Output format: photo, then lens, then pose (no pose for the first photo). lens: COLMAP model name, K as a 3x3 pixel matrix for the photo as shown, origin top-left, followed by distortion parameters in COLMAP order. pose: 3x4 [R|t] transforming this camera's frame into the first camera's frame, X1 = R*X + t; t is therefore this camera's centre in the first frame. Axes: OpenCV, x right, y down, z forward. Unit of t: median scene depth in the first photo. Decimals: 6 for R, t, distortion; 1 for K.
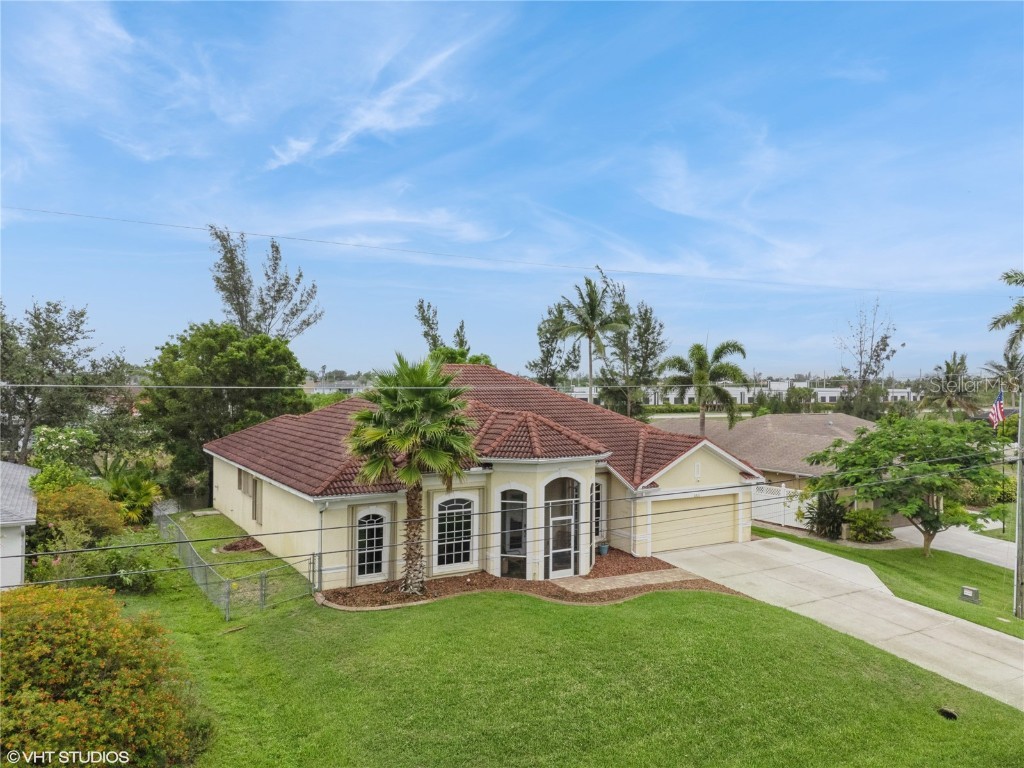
lens RADIAL K [[767.7, 0, 521.1], [0, 767.7, 382.9], [0, 0, 1]] dist [0.006641, -0.008512]
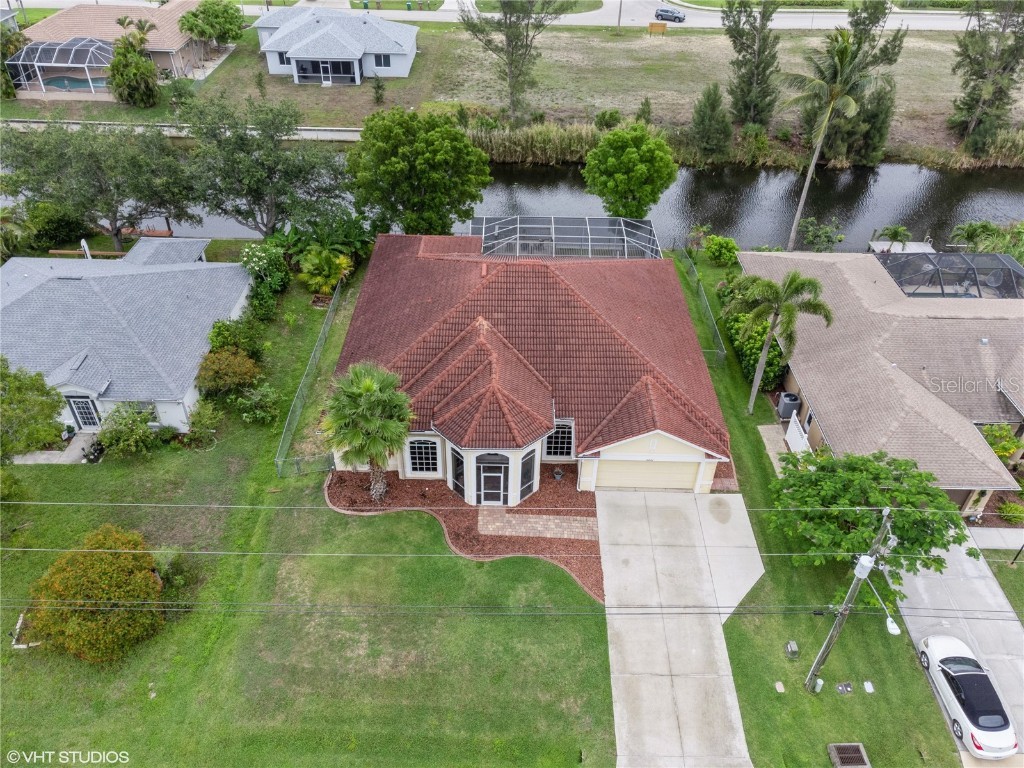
lens RADIAL K [[767.7, 0, 514.0], [0, 767.7, 378.1], [0, 0, 1]] dist [0.006641, -0.008512]
pose [[0.843588, 0.340392, -0.415323, 0.589934], [-0.014831, 0.787899, 0.615626, -0.788774], [0.536786, -0.513175, 0.669710, 0.211360]]
